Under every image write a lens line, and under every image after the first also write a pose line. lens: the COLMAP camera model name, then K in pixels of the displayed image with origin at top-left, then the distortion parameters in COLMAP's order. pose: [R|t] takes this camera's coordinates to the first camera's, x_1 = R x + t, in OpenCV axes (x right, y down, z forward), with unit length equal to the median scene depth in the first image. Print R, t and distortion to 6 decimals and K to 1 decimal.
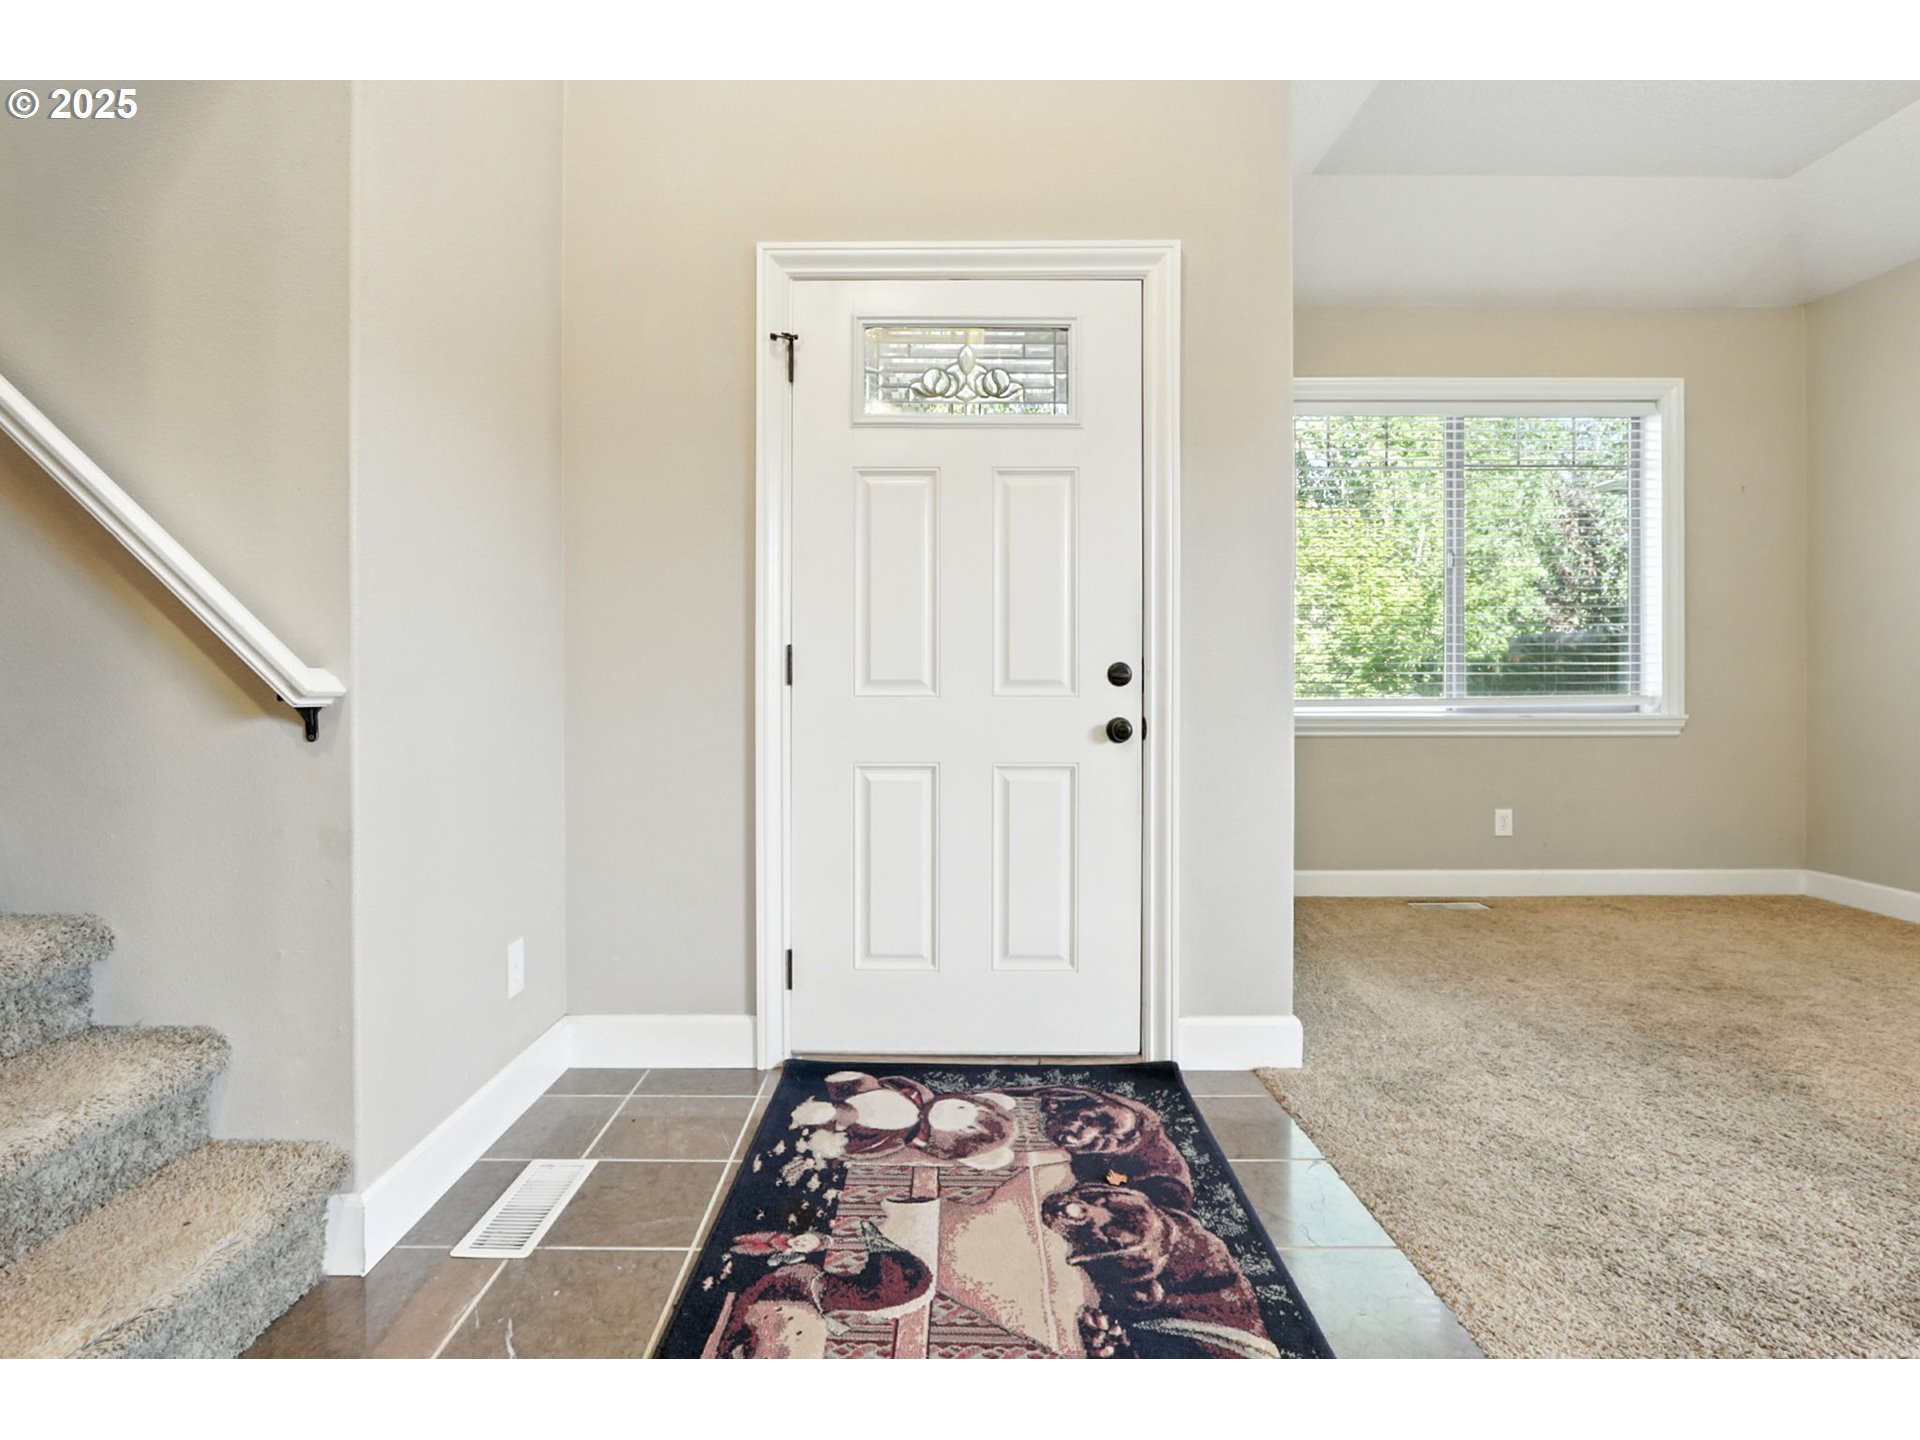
lens RADIAL K [[974.8, 0, 963.2], [0, 974.8, 707.7], [0, 0, 1]] dist [-0.030111, 0.002317]
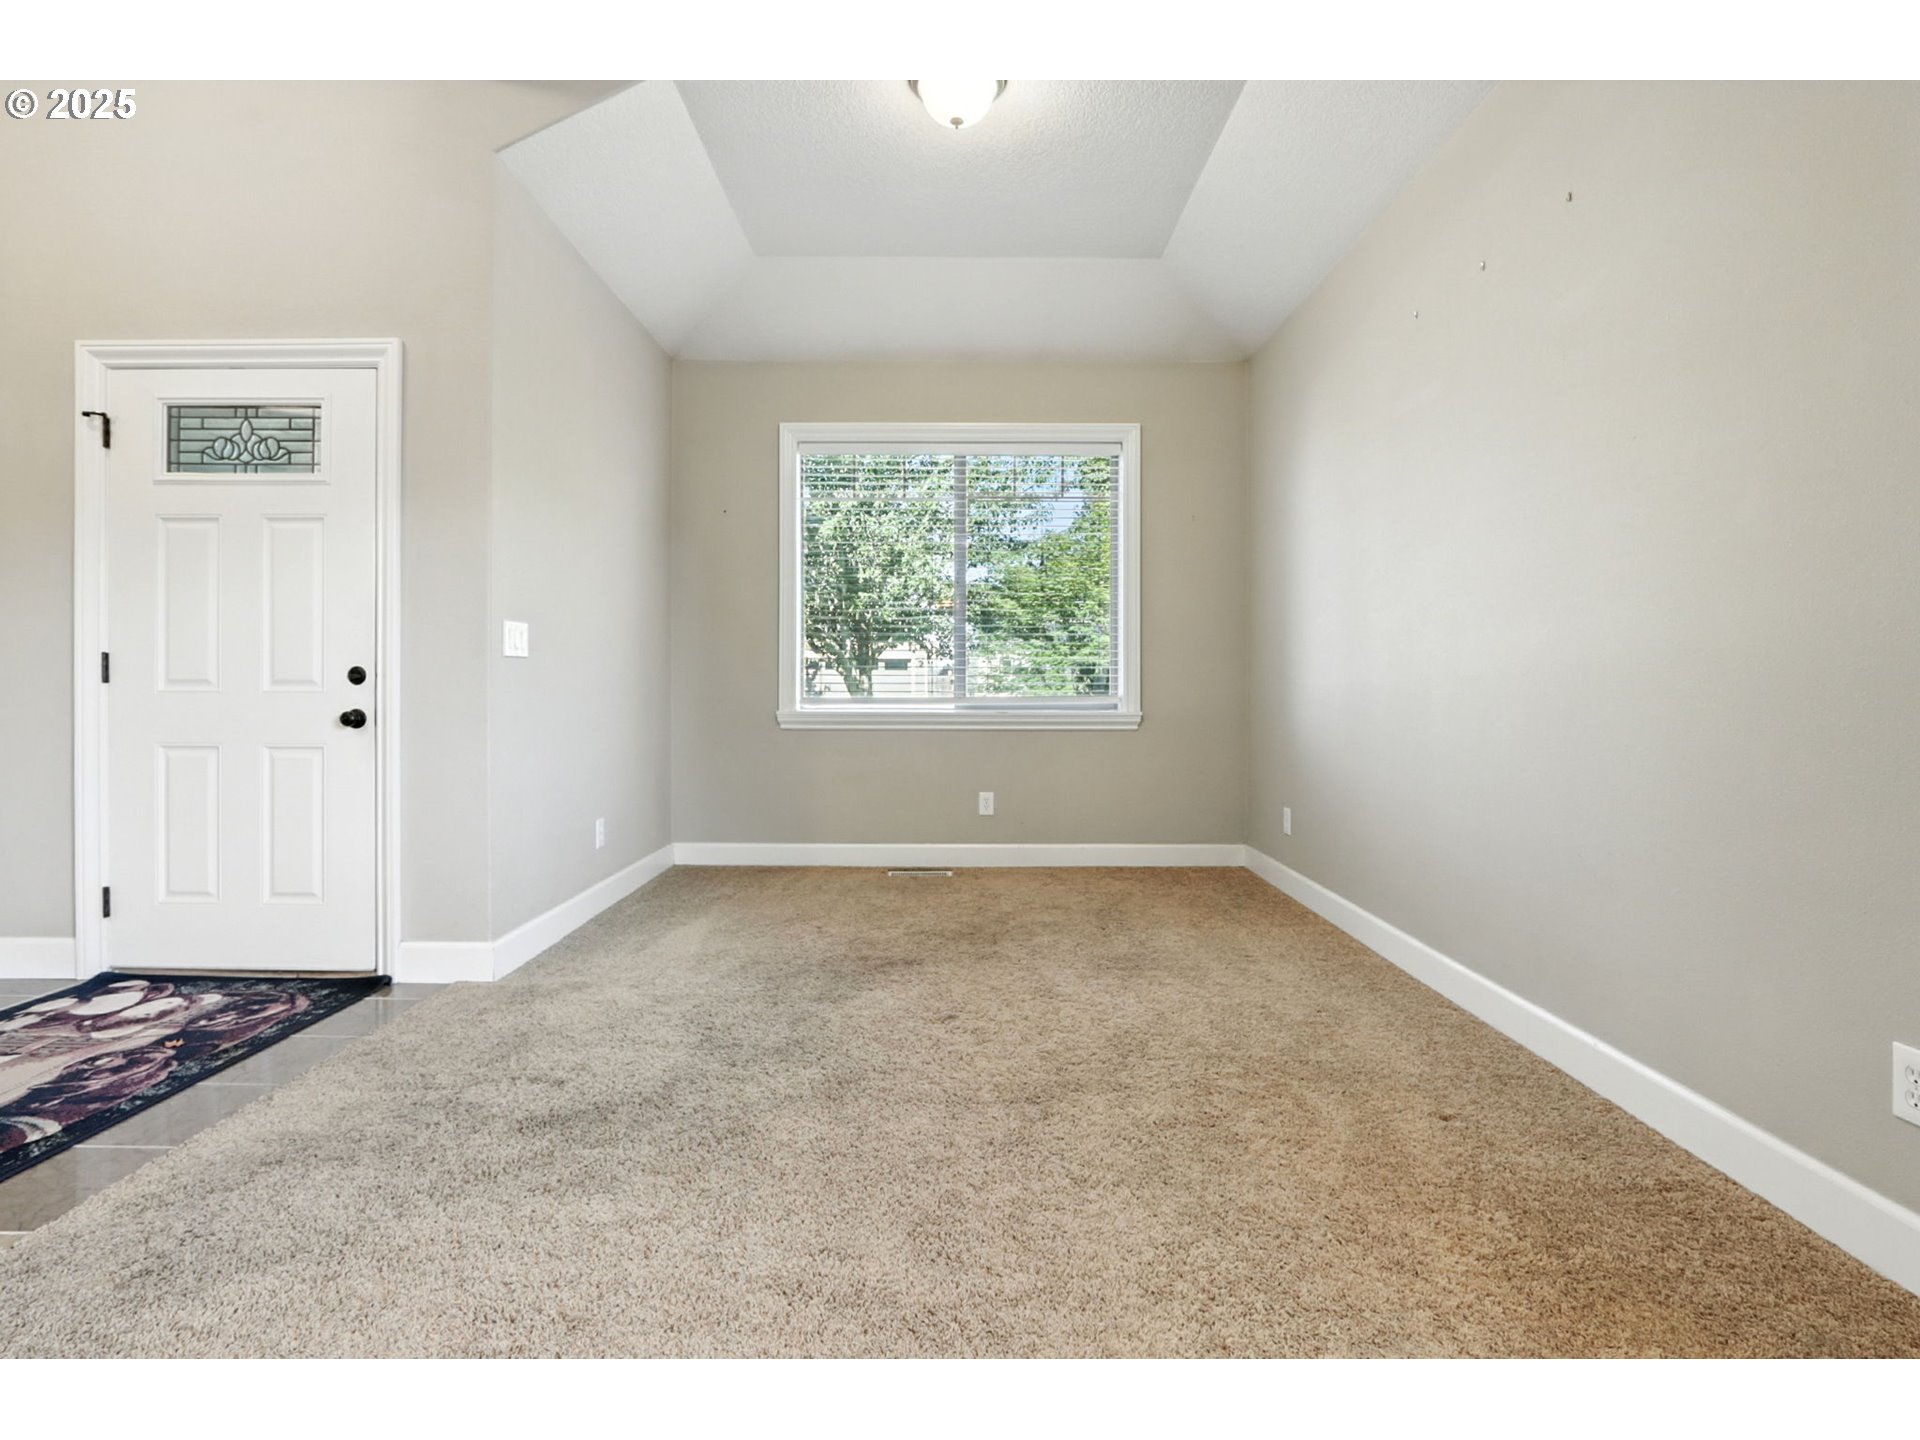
lens RADIAL K [[920.8, 0, 960.0], [0, 920.8, 711.4], [0, 0, 1]] dist [-0.019899, 0.003883]
pose [[0.999965, 0.002580, 0.008001, 0.943603], [-0.002597, 0.999994, 0.002181, 0.008654], [-0.007996, -0.002202, 0.999966, -0.216105]]
